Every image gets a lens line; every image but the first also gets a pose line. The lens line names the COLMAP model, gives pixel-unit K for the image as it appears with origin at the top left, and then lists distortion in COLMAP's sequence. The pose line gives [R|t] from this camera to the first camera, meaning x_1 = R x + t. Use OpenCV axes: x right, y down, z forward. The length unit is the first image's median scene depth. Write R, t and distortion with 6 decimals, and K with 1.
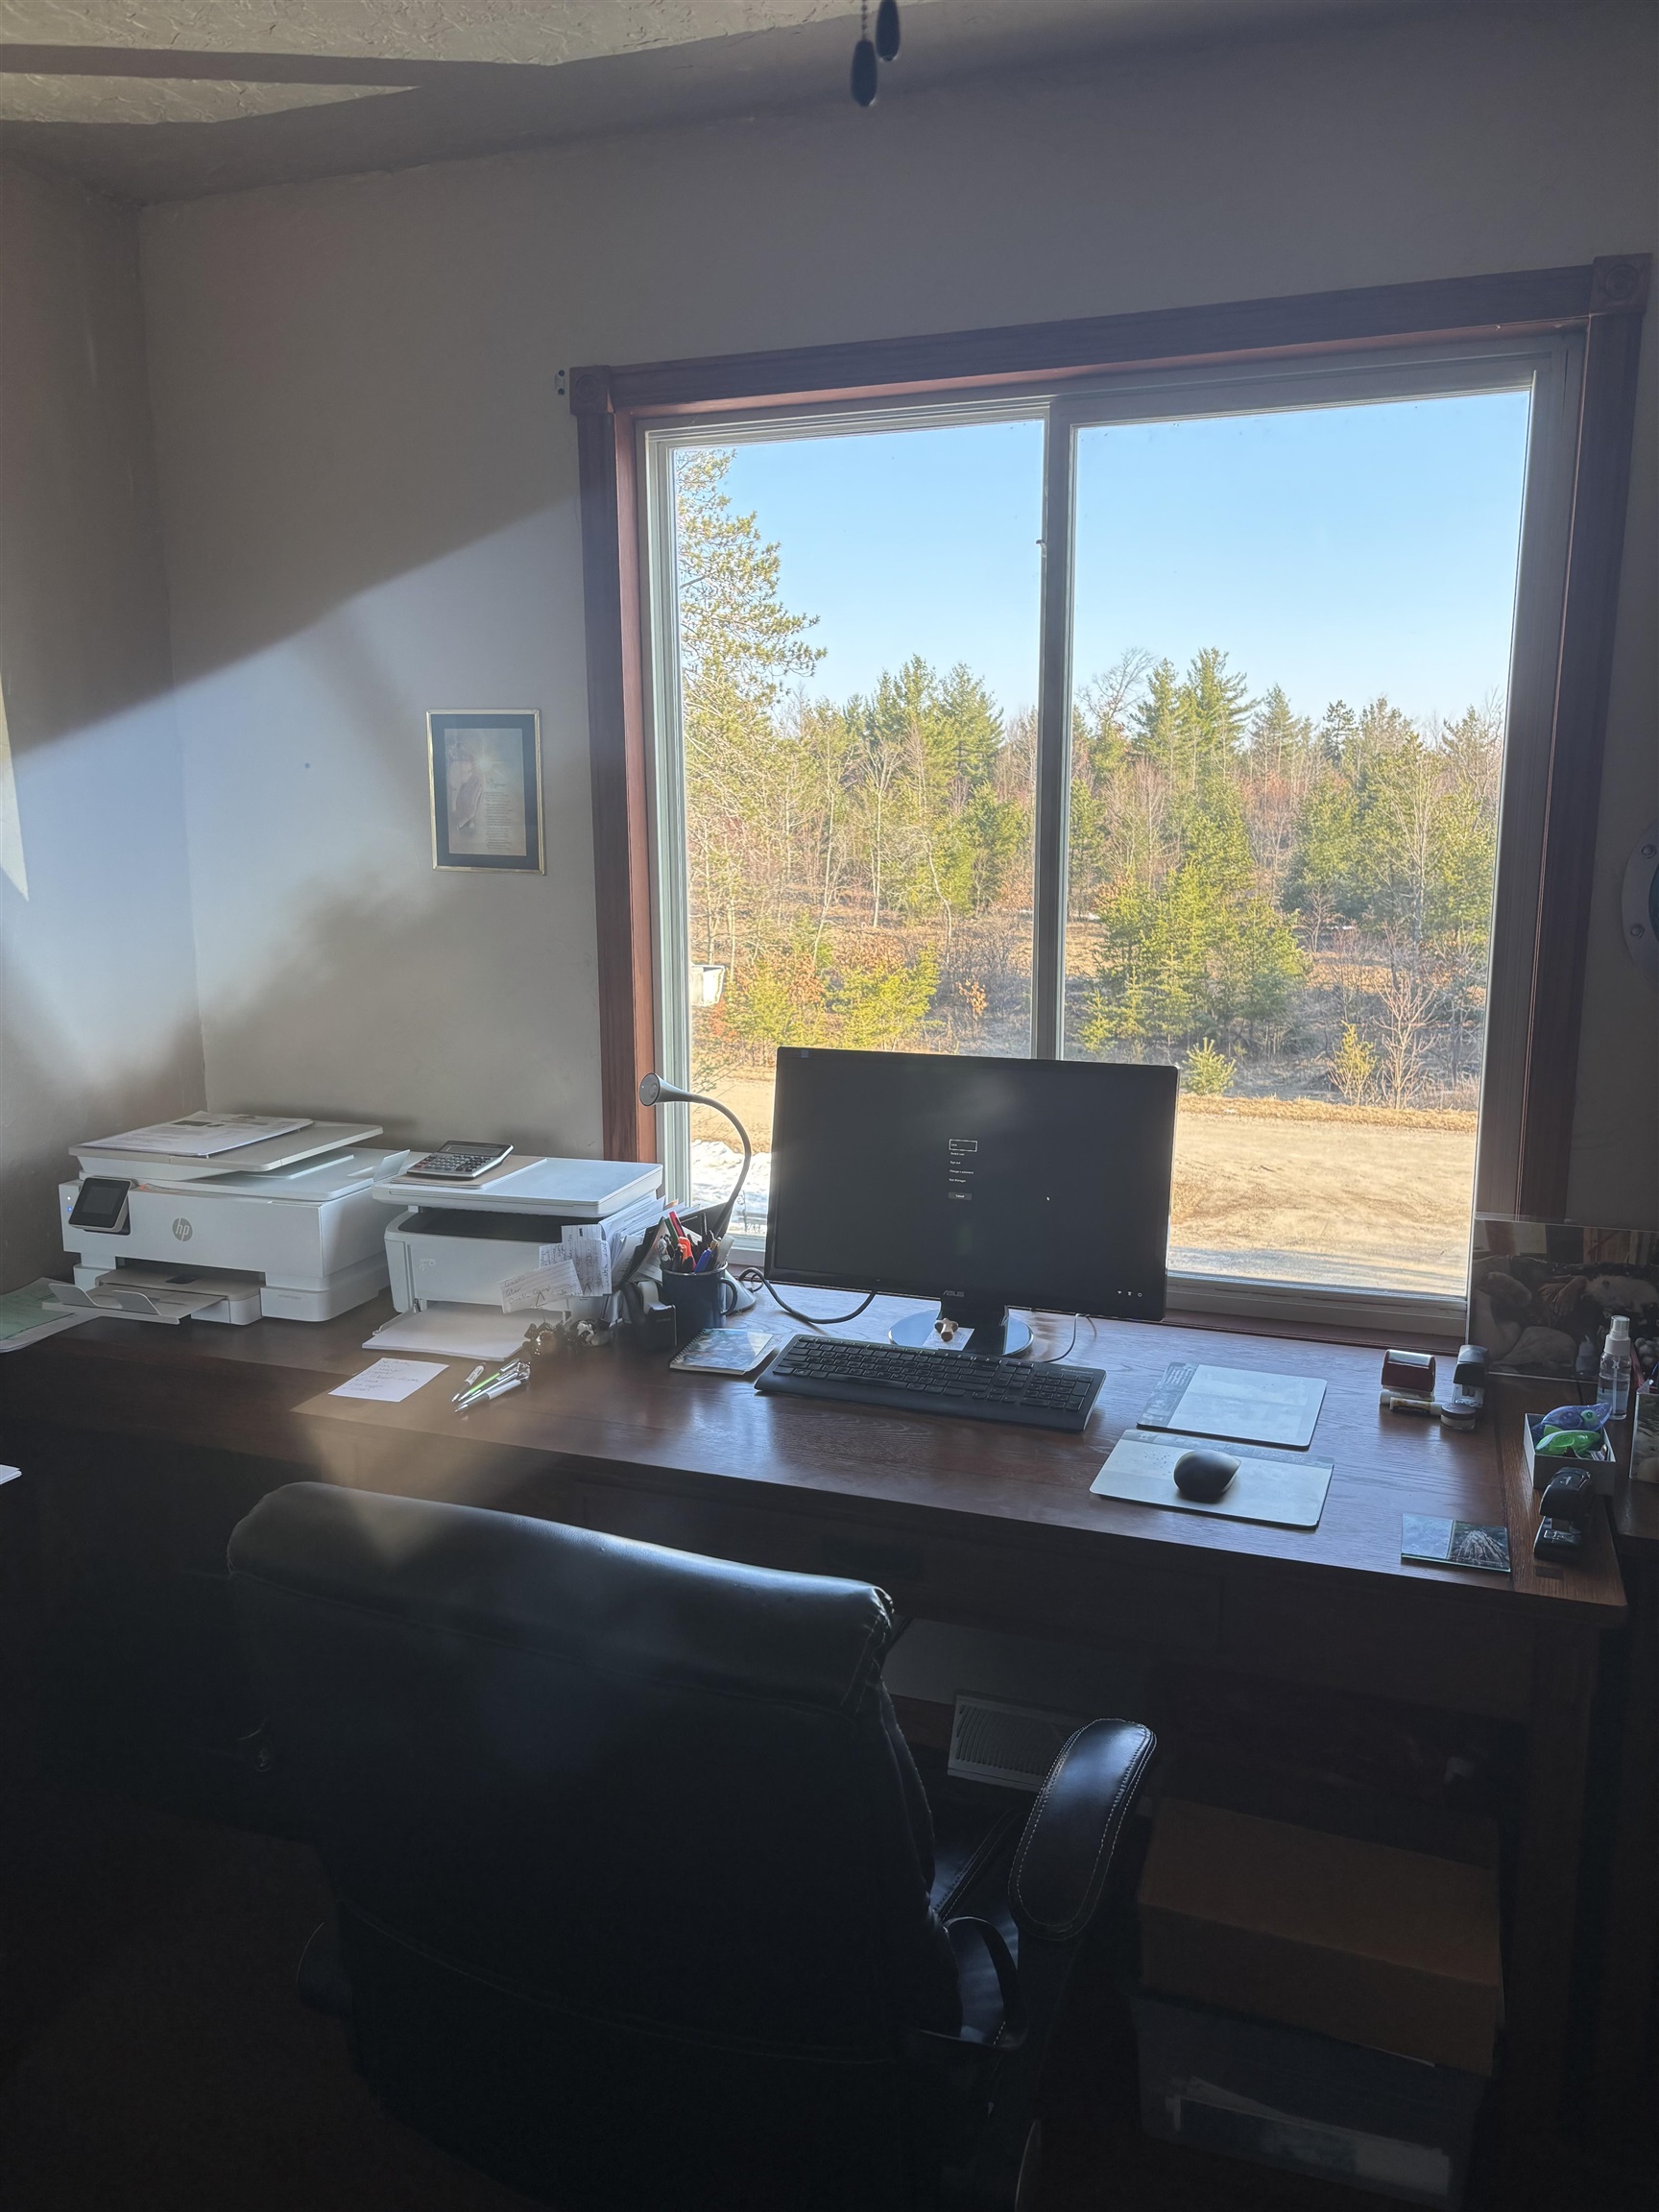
lens RADIAL K [[1692.4, 0, 829.5], [0, 1692.4, 1106.0], [0, 0, 1]] dist [0.040026, -0.042111]
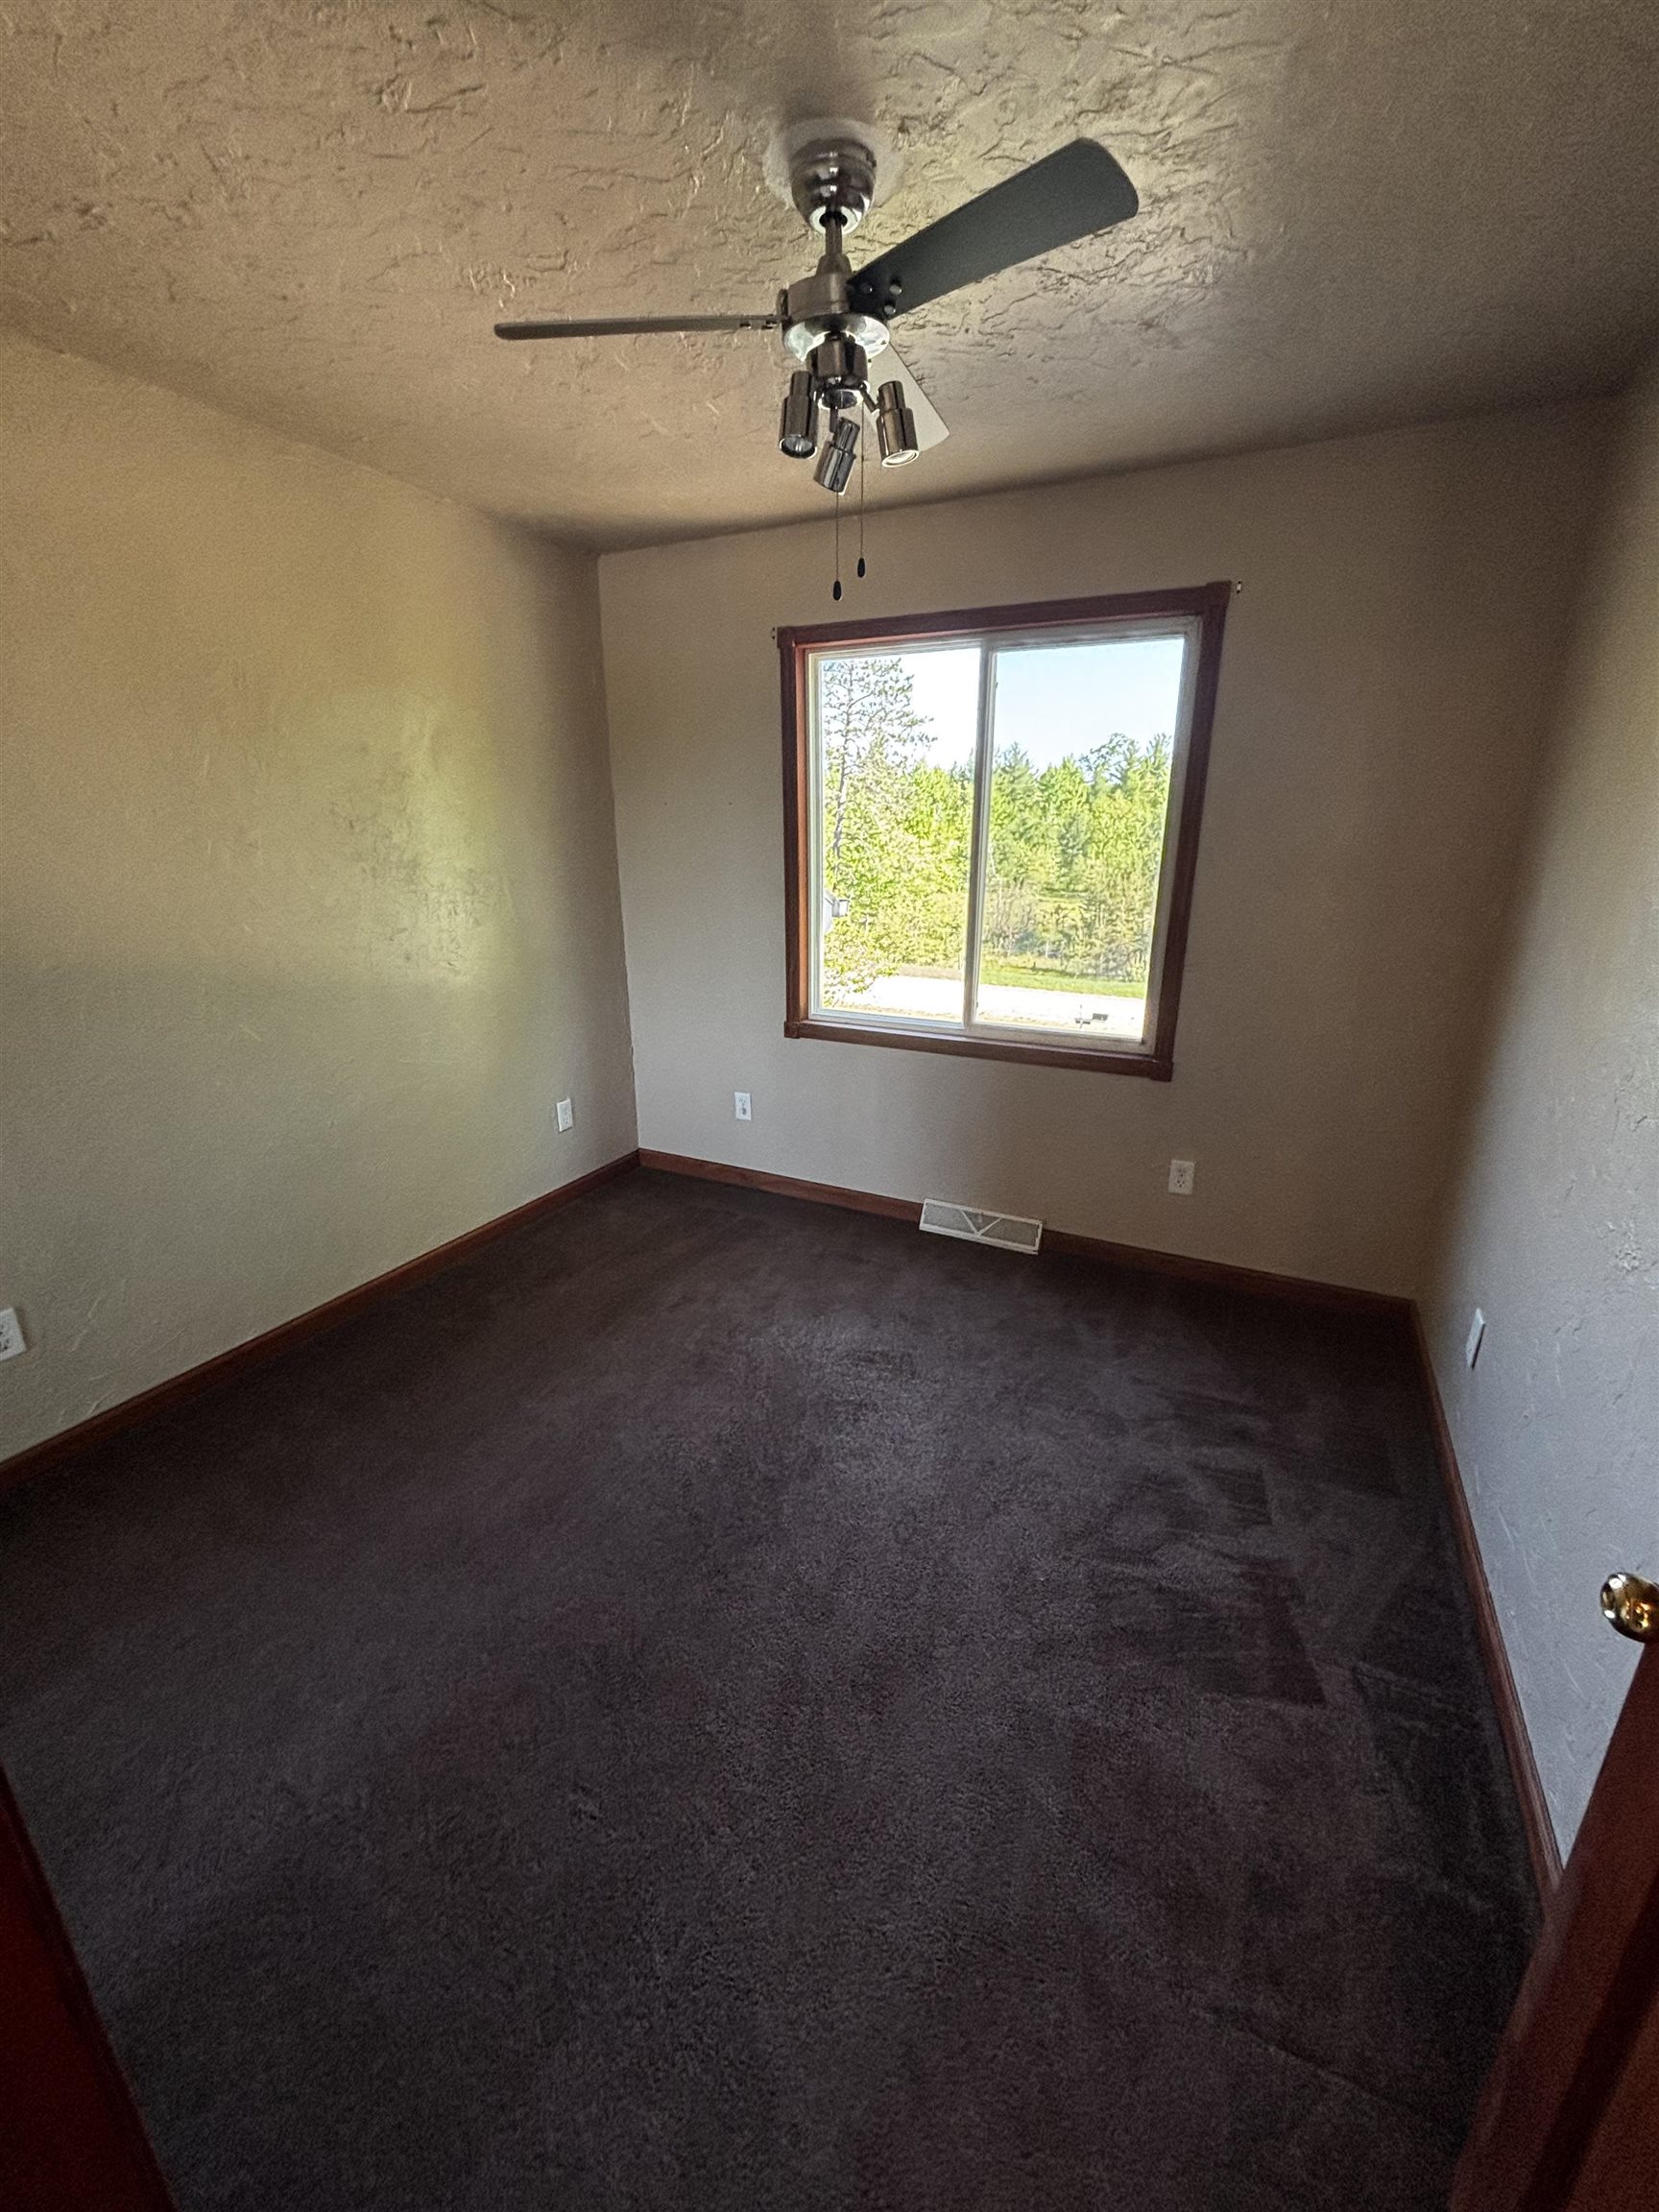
lens RADIAL K [[887.6, 0, 829.5], [0, 887.6, 1106.0], [0, 0, 1]] dist [0.001931, 0.000172]
pose [[0.993483, 0.039979, -0.106738, 0.069360], [-0.025566, 0.990769, 0.133127, 0.048708], [0.111075, -0.129530, 0.985335, -0.255405]]
